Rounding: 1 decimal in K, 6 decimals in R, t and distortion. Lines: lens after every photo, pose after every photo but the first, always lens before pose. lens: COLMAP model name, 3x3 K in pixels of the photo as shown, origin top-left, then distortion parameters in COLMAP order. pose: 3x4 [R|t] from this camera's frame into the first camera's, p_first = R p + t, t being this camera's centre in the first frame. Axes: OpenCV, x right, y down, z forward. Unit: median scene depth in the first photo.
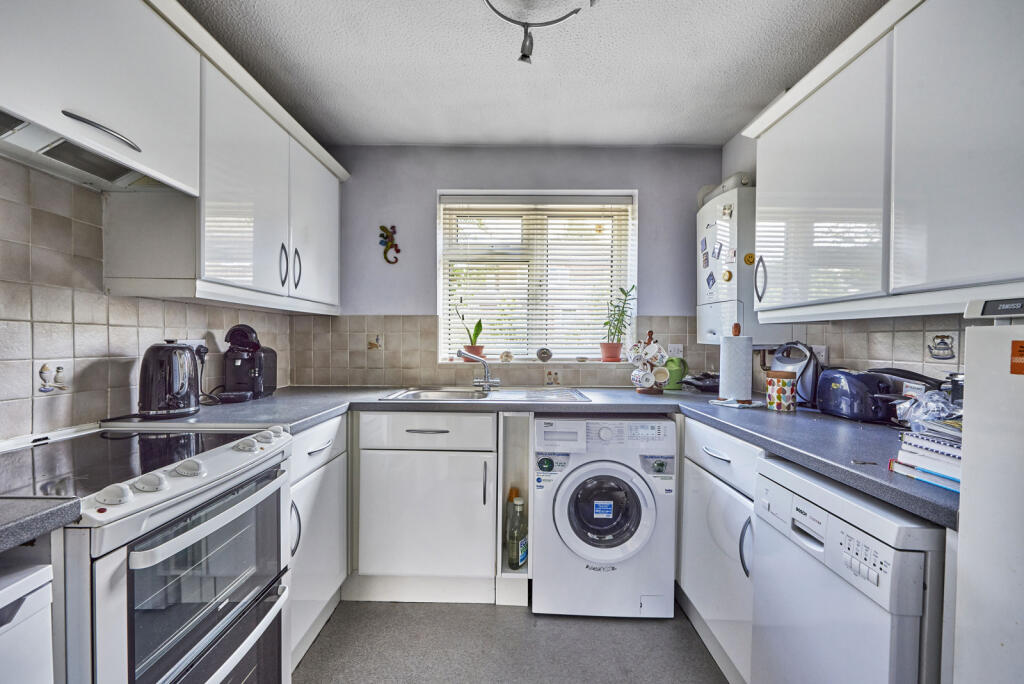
lens RADIAL K [[409.4, 0, 509.7], [0, 409.4, 343.6], [0, 0, 1]] dist [-0.000123, -0.000374]
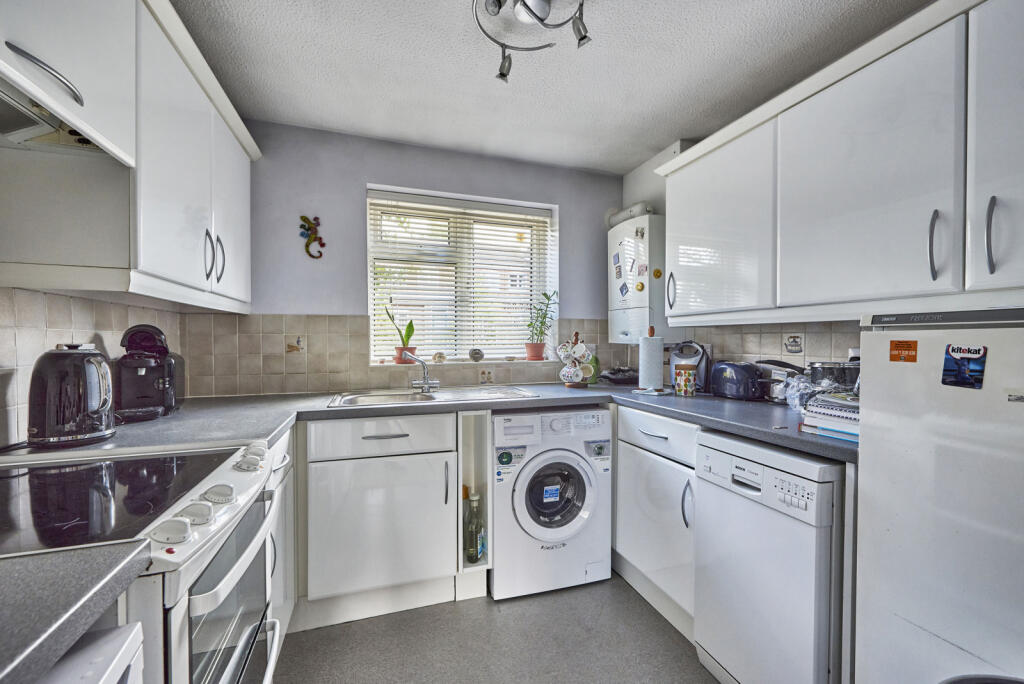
lens RADIAL K [[409.4, 0, 509.7], [0, 409.4, 343.0], [0, 0, 1]] dist [-0.000123, -0.000374]
pose [[0.943007, -0.008853, 0.332654, -0.251422], [0.009173, 0.999958, 0.000610, -0.004283], [-0.332645, 0.002476, 0.943049, -0.007510]]
